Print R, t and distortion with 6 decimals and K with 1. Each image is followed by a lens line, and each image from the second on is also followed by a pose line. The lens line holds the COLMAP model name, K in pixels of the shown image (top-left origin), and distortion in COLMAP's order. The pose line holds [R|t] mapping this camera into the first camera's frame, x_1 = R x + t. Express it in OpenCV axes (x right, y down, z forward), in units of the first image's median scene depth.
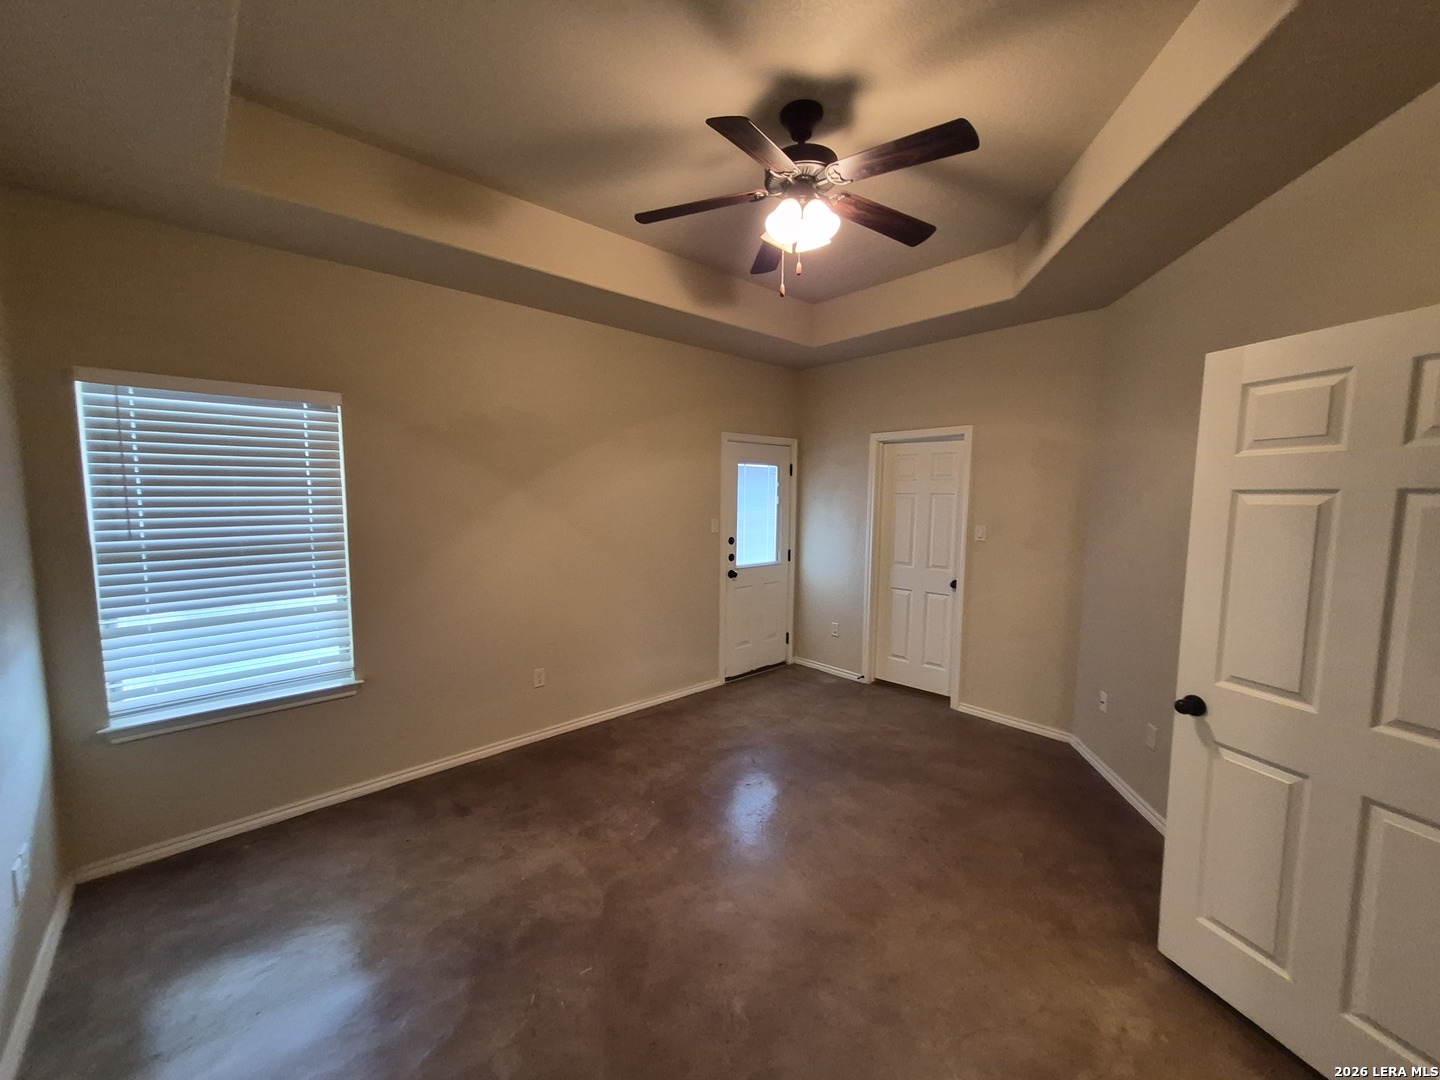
lens RADIAL K [[565.6, 0, 709.4], [0, 565.6, 547.3], [0, 0, 1]] dist [0.009234, -0.000869]
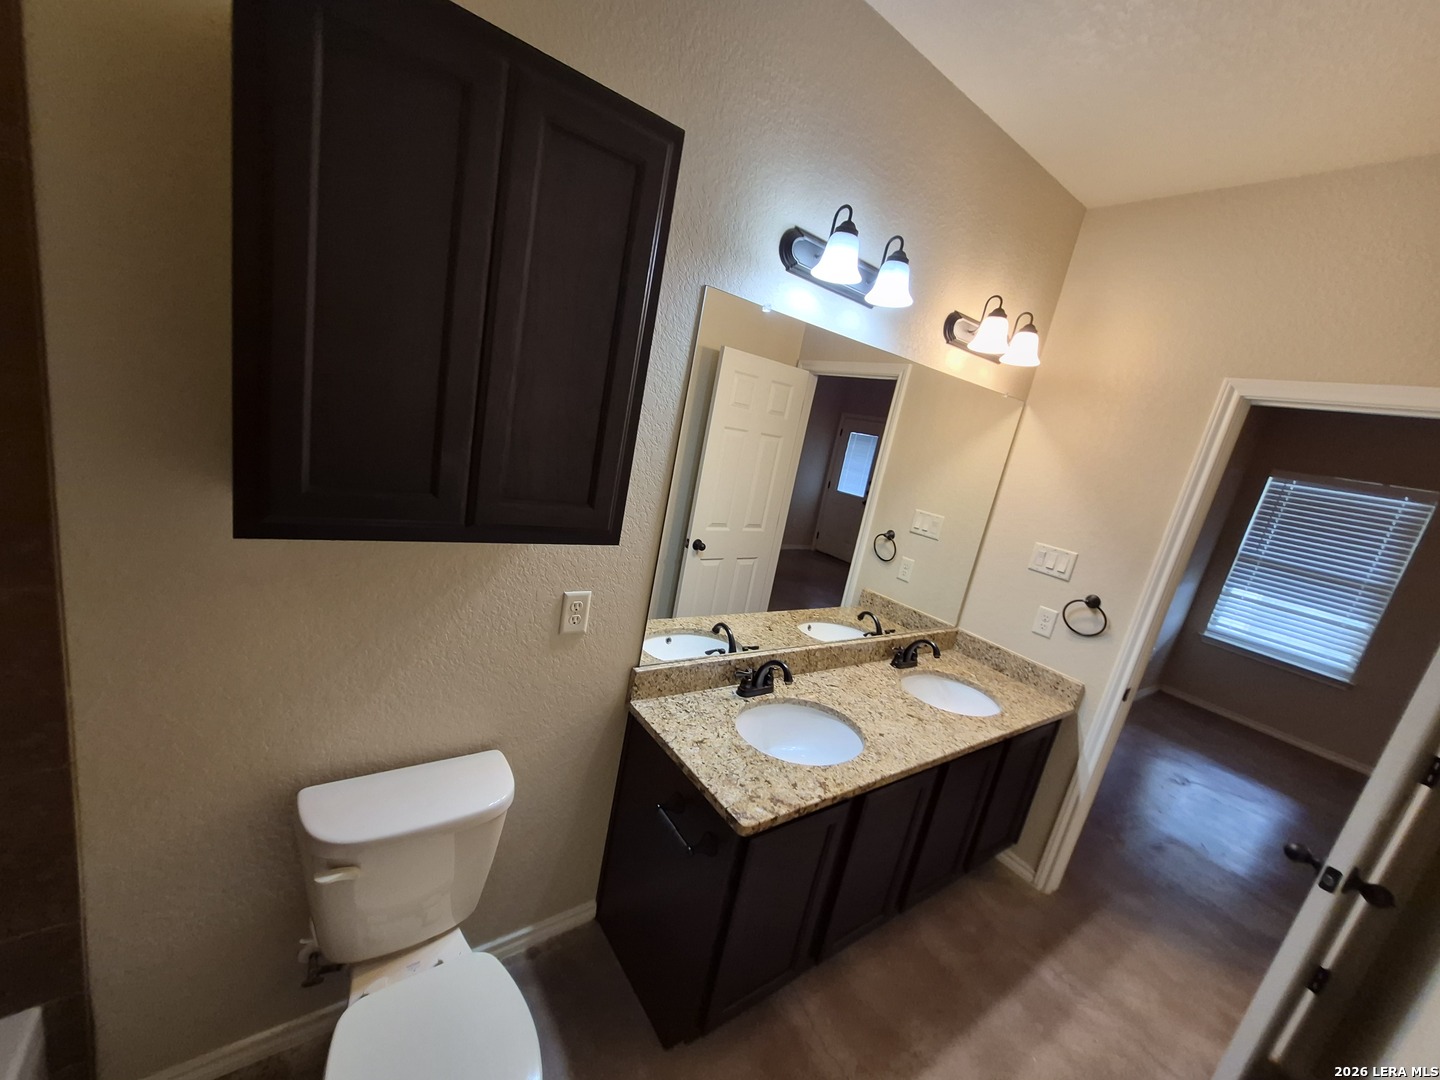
lens RADIAL K [[565.6, 0, 707.1], [0, 565.6, 545.4], [0, 0, 1]] dist [0.009234, -0.000869]
pose [[-0.117525, 0.200359, -0.972648, 0.917258], [-0.280062, 0.932993, 0.226030, 0.038635], [0.952761, 0.298966, -0.053537, -0.588295]]
